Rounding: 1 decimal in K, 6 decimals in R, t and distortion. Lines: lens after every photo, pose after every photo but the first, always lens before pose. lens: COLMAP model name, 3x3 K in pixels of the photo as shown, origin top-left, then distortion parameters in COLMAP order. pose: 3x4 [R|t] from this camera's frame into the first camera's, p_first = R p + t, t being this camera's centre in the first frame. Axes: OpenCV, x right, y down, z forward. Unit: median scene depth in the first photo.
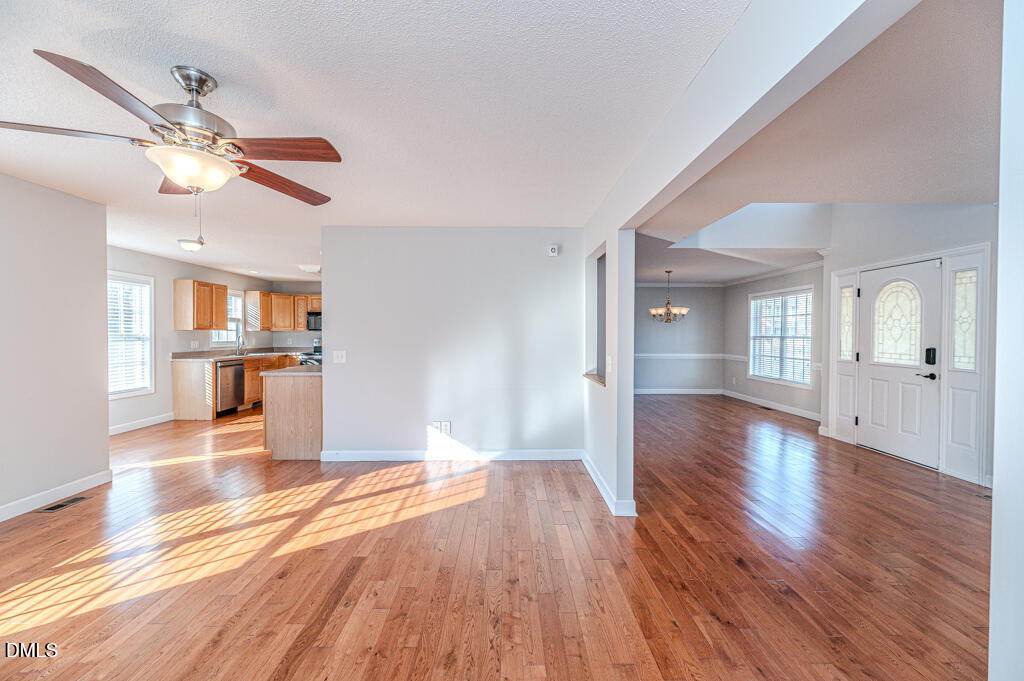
lens RADIAL K [[404.5, 0, 509.7], [0, 404.5, 339.3], [0, 0, 1]] dist [0.001513, 0.000377]
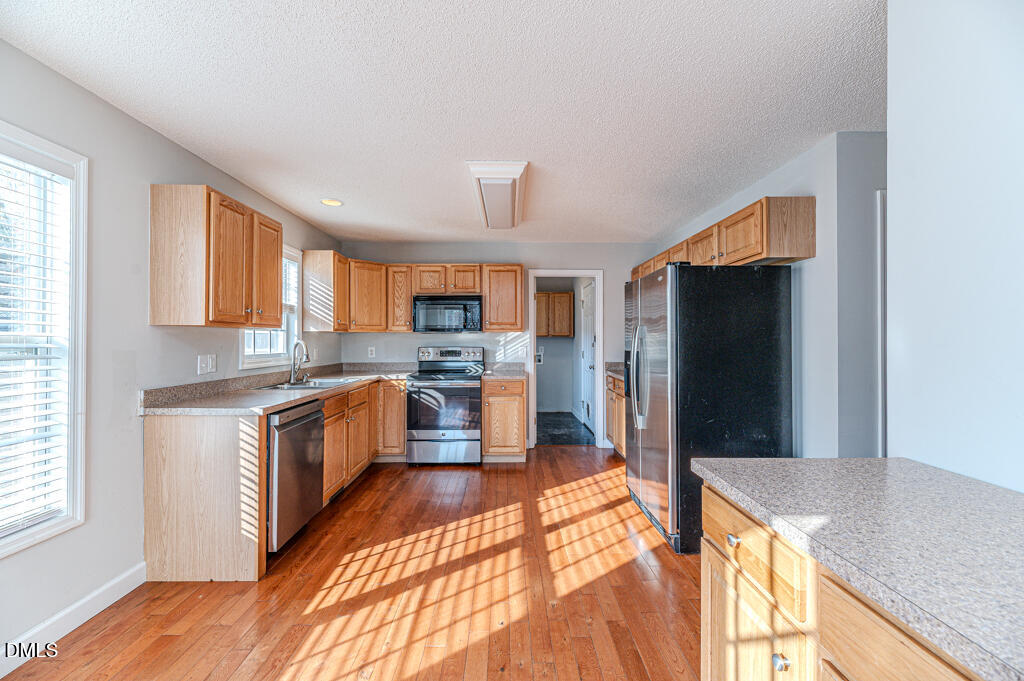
lens RADIAL K [[416.0, 0, 513.7], [0, 416.0, 337.5], [0, 0, 1]] dist [0.001935, 0.000240]
pose [[0.999971, -0.002068, 0.007293, -0.504558], [0.002200, 0.999833, -0.018153, -0.005306], [-0.007255, 0.018169, 0.999809, 0.621265]]
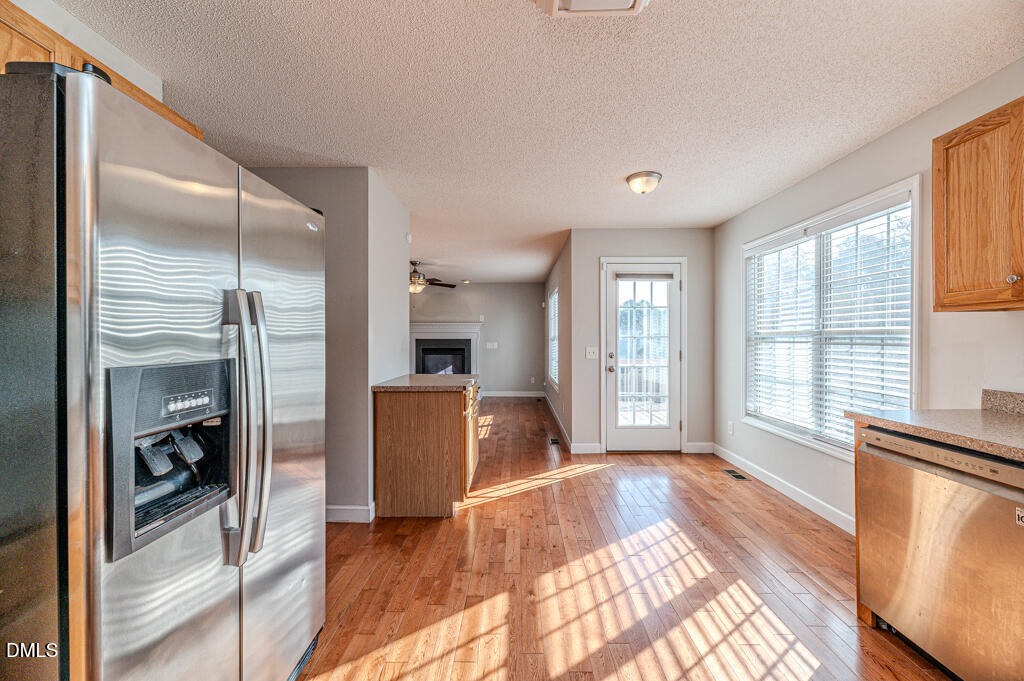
lens RADIAL K [[411.1, 0, 512.0], [0, 411.1, 340.5], [0, 0, 1]] dist [0.001339, 0.000119]
pose [[-0.999649, 0.002121, 0.026395, -0.479529], [0.002589, 0.999840, 0.017677, -0.009075], [-0.026353, 0.017739, -0.999495, 1.279065]]
